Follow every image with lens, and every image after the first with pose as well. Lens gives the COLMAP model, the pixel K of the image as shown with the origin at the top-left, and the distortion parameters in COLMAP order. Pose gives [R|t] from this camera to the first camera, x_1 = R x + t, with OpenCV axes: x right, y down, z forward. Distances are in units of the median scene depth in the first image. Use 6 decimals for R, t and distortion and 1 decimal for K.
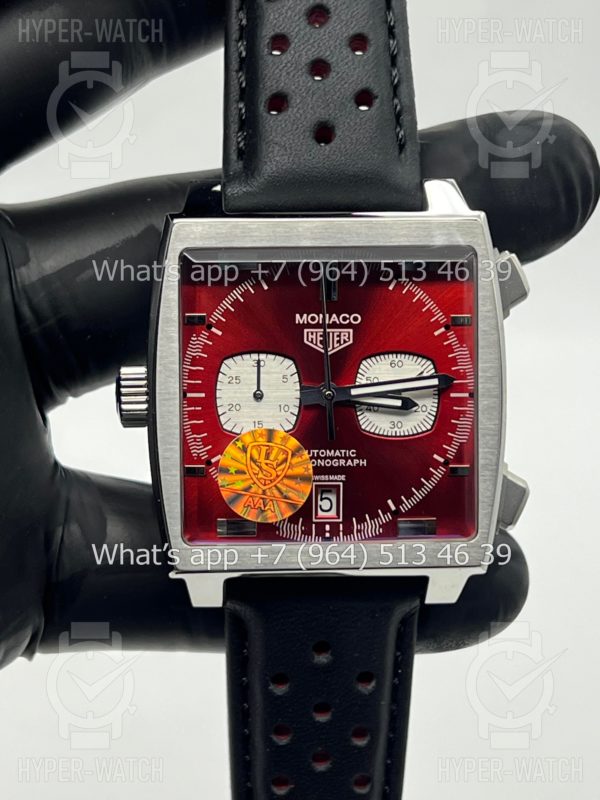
lens RADIAL K [[1729.9, 0, 297.8], [0, 1729.9, 381.8], [0, 0, 1]] dist [0.270207, 0.036558]
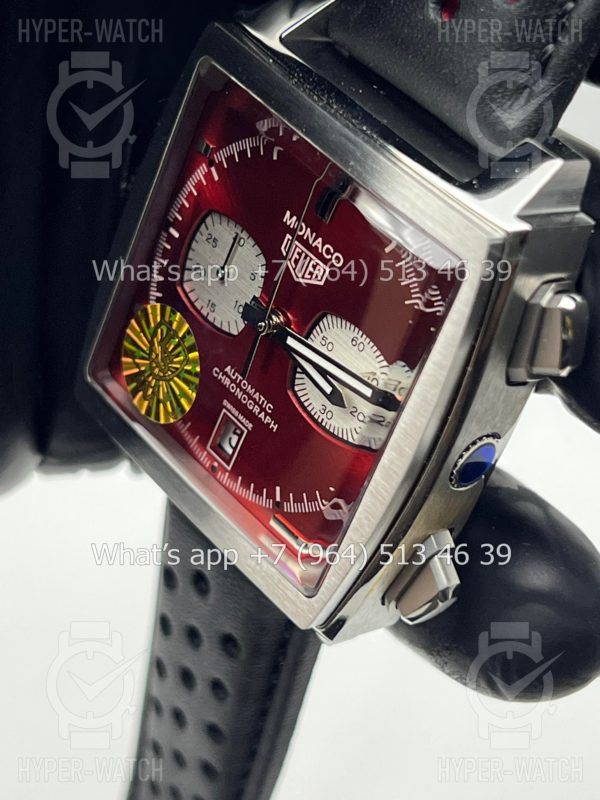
lens RADIAL K [[1729.9, 0, 297.8], [0, 1729.9, 381.8], [0, 0, 1]] dist [0.270207, 0.036558]
pose [[0.579001, 0.584975, -0.567945, 0.459725], [-0.382320, 0.810051, 0.444578, -0.307307], [0.720131, -0.040274, 0.692668, 0.489303]]
